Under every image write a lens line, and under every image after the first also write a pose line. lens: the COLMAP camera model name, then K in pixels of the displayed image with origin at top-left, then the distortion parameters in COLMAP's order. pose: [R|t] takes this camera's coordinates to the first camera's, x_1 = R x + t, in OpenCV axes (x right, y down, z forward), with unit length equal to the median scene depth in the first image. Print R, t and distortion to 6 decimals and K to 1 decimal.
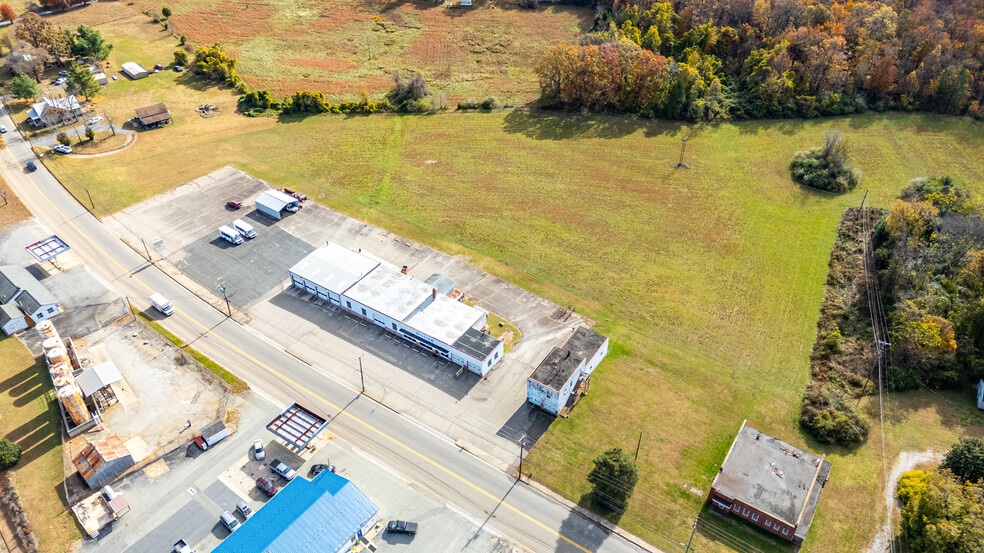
lens RADIAL K [[718.5, 0, 495.9], [0, 718.5, 278.7], [0, 0, 1]] dist [0.065284, -0.053253]
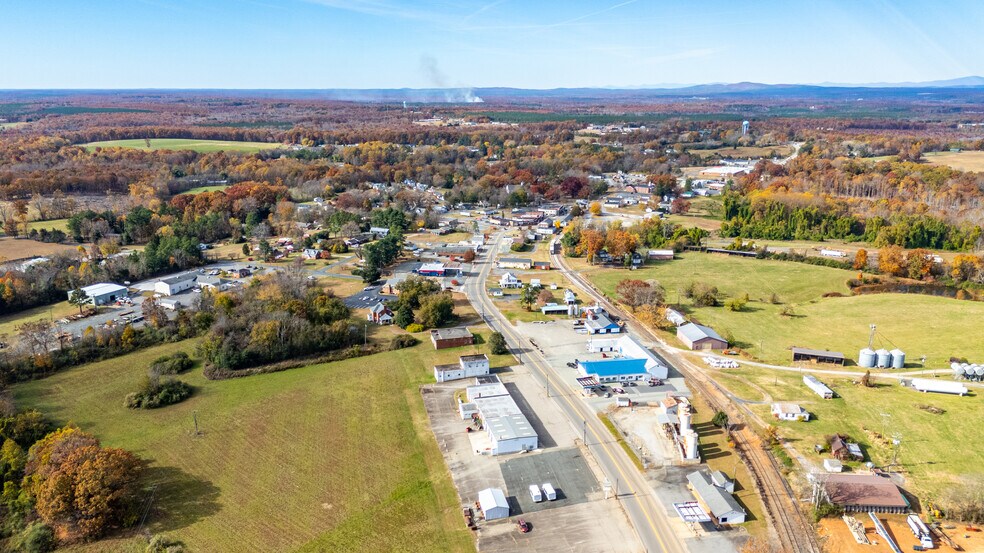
lens RADIAL K [[718.5, 0, 492.7], [0, 718.5, 272.1], [0, 0, 1]] dist [0.065284, -0.053253]
pose [[-0.733970, -0.156791, 0.660836, -0.858143], [0.443224, 0.626675, 0.640961, -0.893500], [-0.514626, 0.763345, -0.390467, 1.047193]]
